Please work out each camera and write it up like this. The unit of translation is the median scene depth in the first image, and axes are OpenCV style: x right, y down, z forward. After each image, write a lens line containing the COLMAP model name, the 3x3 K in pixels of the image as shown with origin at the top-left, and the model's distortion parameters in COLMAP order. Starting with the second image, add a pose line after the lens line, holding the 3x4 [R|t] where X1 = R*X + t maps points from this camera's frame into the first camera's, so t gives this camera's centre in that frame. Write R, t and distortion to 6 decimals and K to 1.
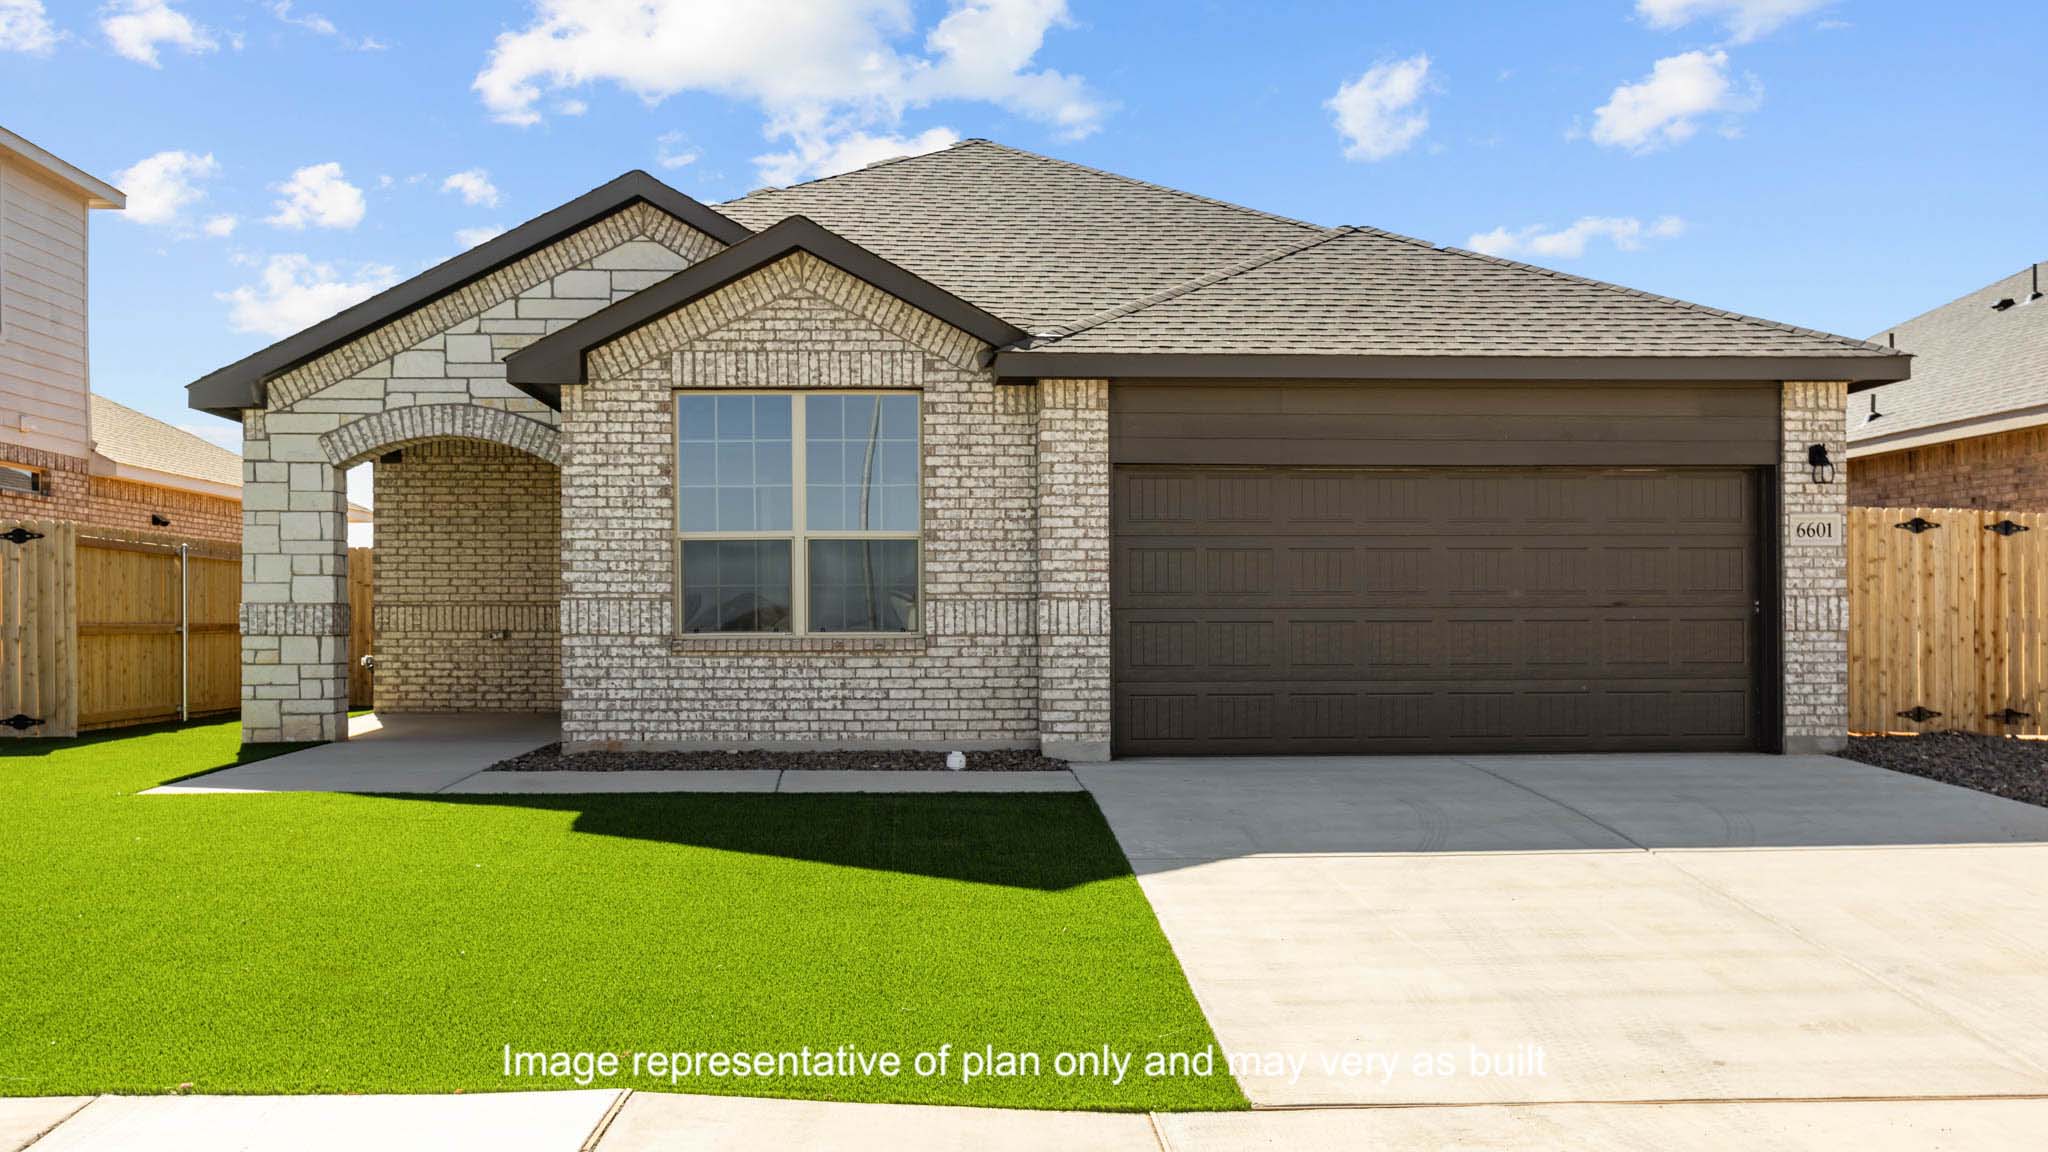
lens RADIAL K [[1885.0, 0, 999.9], [0, 1885.0, 620.0], [0, 0, 1]] dist [0.003836, 0.000000]
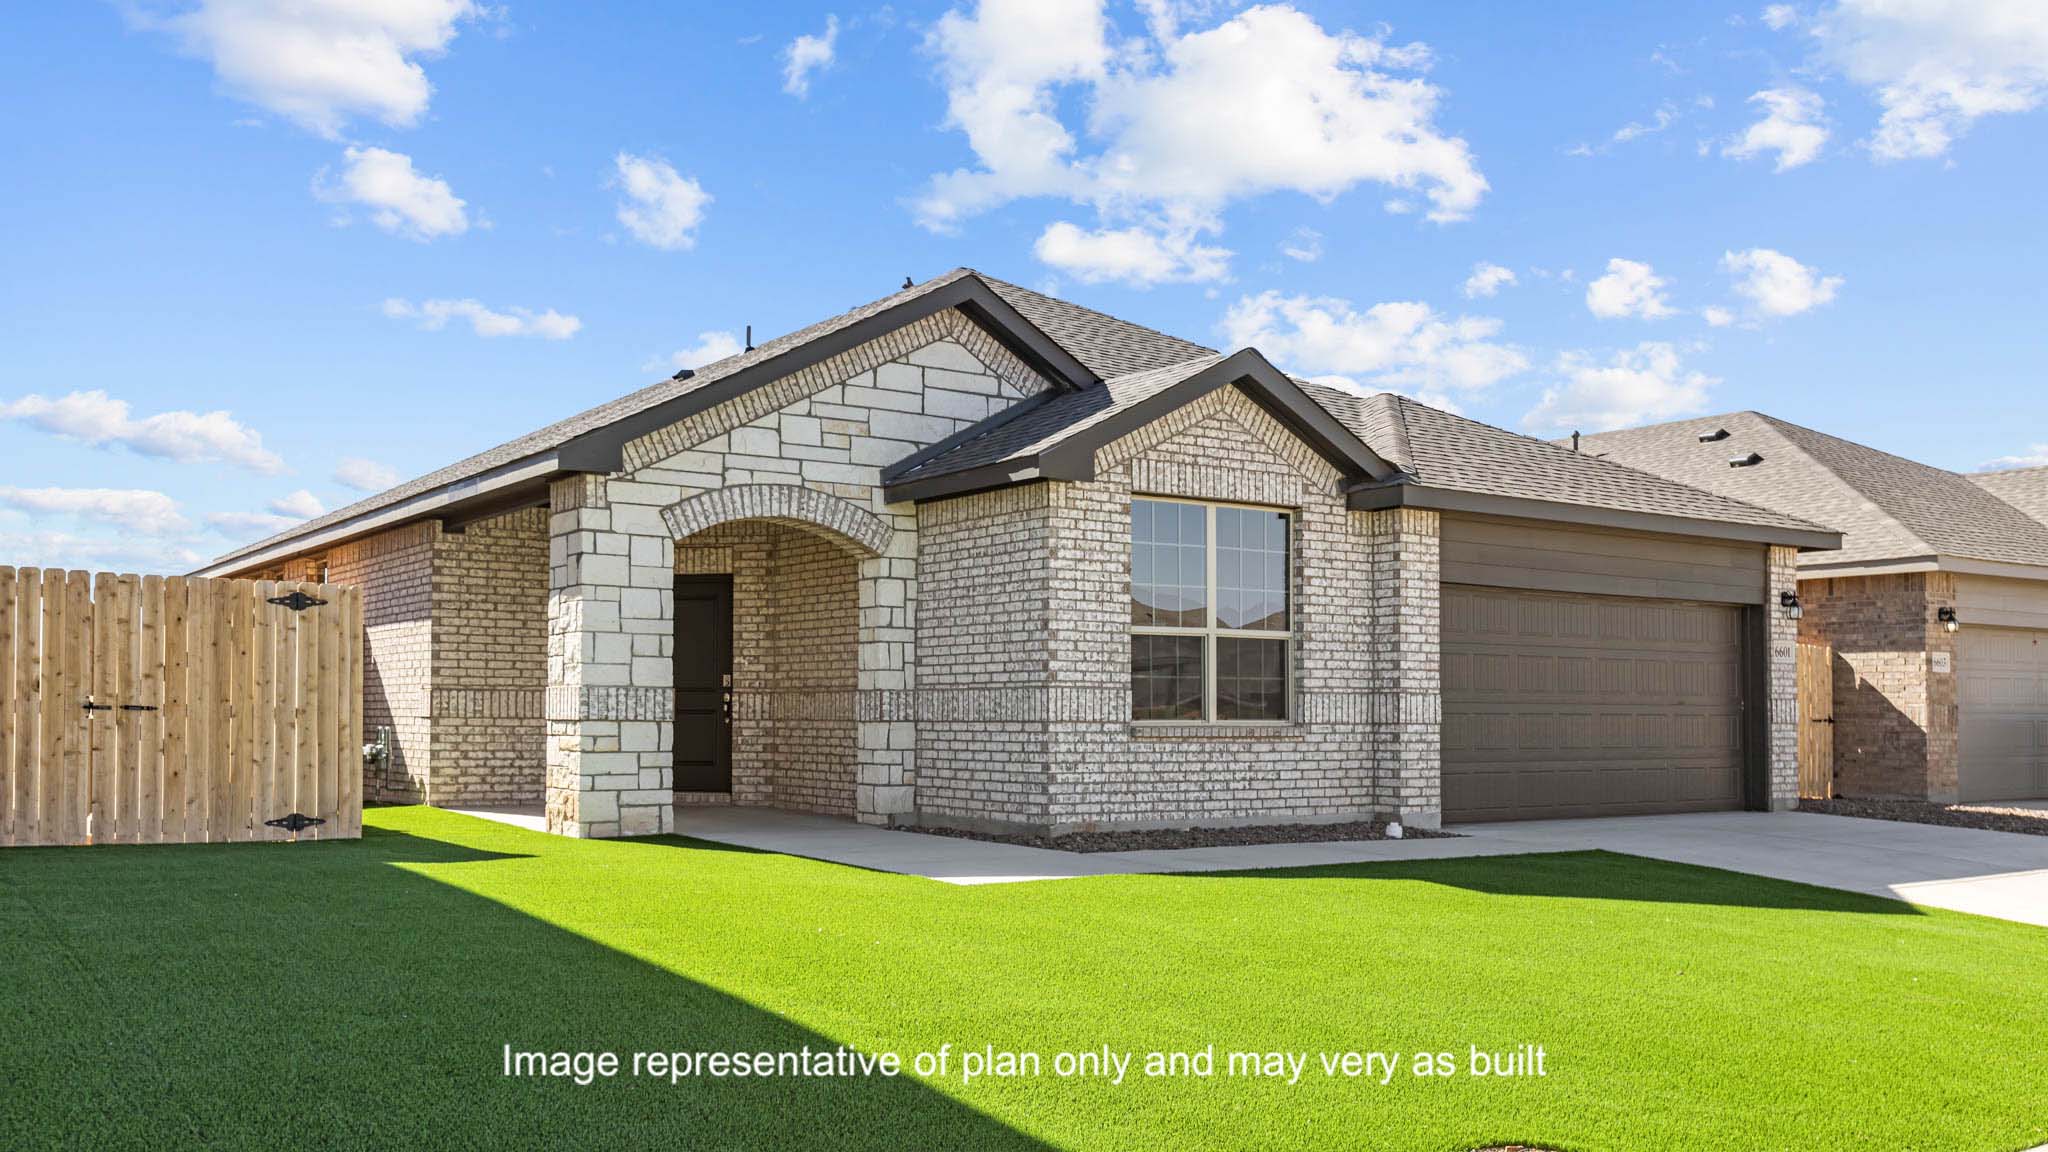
lens RADIAL K [[1759.1, 0, 1008.3], [0, 1759.1, 669.5], [0, 0, 1]] dist [0.010015, 0.002506]
pose [[0.850431, 0.020821, 0.525674, -0.670342], [-0.007115, 0.999580, -0.028080, 0.005919], [-0.526039, 0.020140, 0.850222, 0.164943]]
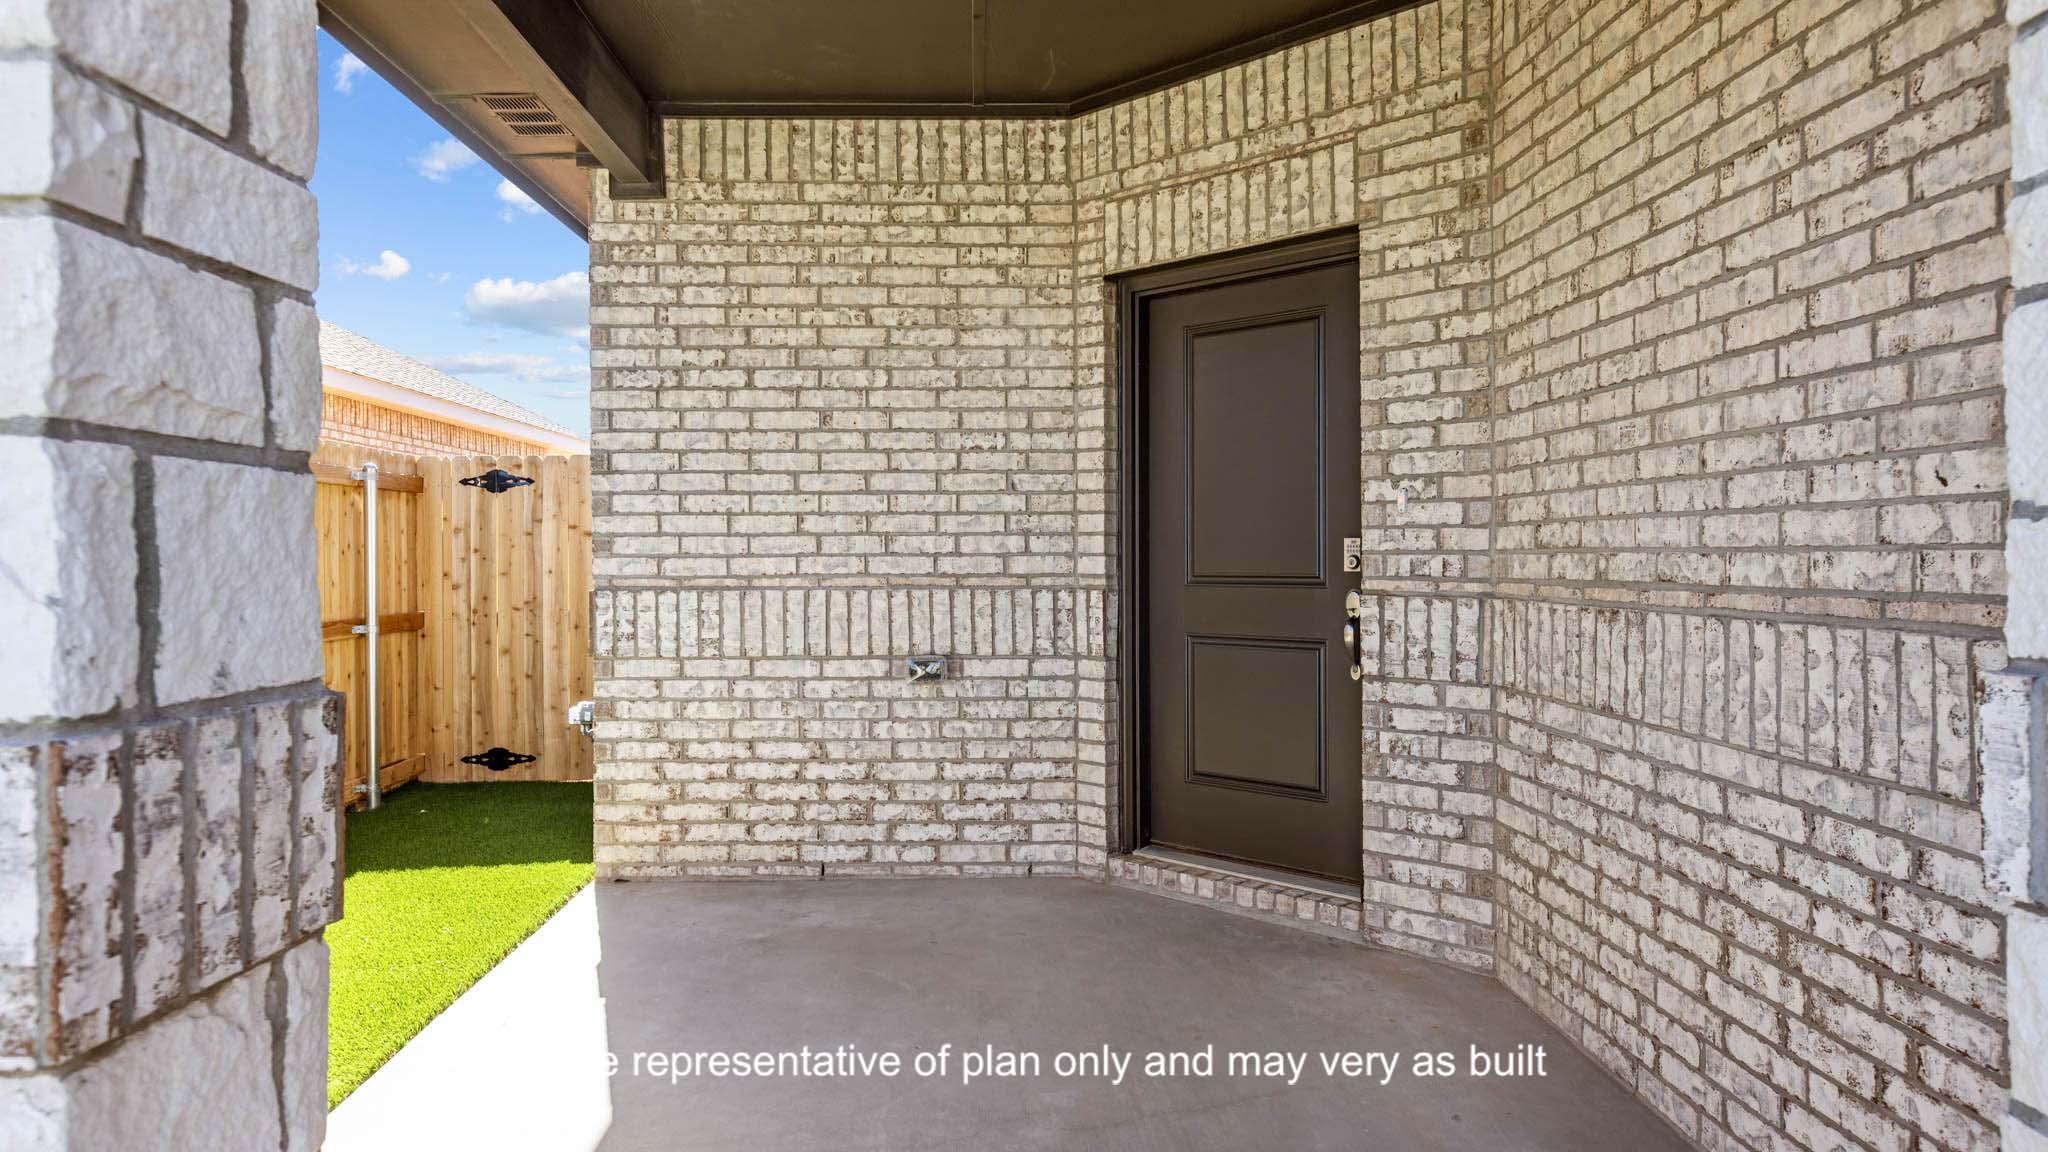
lens RADIAL K [[1253.4, 0, 1019.5], [0, 1253.4, 564.7], [0, 0, 1]] dist [-0.001363, -0.000231]
pose [[0.999820, -0.002901, -0.018744, -0.302461], [0.003027, 0.999973, 0.006698, -0.016919], [0.018724, -0.006753, 0.999802, 0.937435]]
